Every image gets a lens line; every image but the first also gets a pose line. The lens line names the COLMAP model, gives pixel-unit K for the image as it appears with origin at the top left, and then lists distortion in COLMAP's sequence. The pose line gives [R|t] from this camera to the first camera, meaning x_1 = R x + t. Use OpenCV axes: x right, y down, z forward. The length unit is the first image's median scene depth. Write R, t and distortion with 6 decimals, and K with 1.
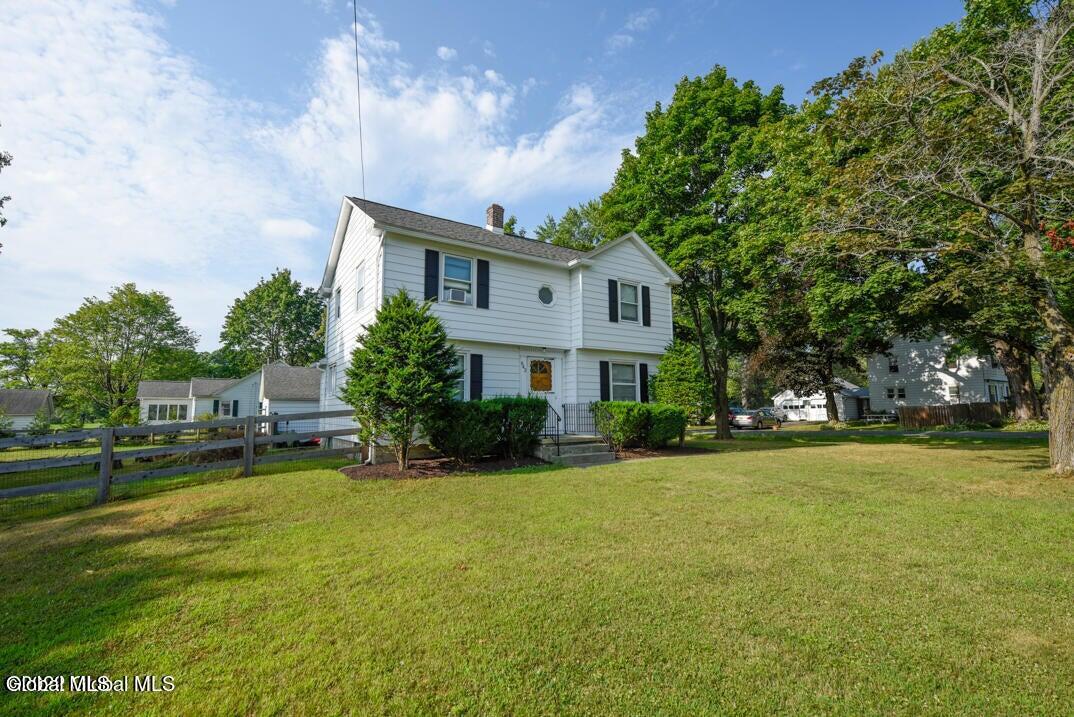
lens RADIAL K [[457.3, 0, 540.7], [0, 457.3, 355.0], [0, 0, 1]] dist [-0.013954, -0.001661]
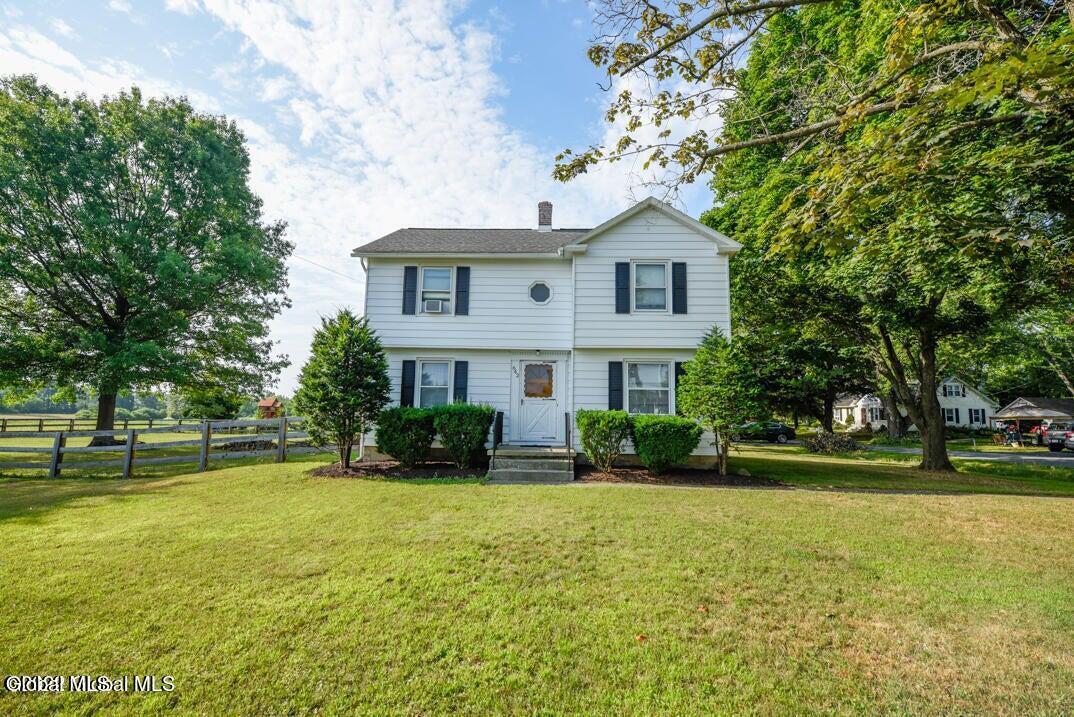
lens RADIAL K [[457.3, 0, 566.3], [0, 457.3, 348.3], [0, 0, 1]] dist [-0.013954, -0.001661]
pose [[0.818988, -0.056317, -0.571040, 0.218119], [0.047472, 0.998410, -0.030381, 0.004265], [0.571844, -0.002226, 0.820360, 0.107885]]
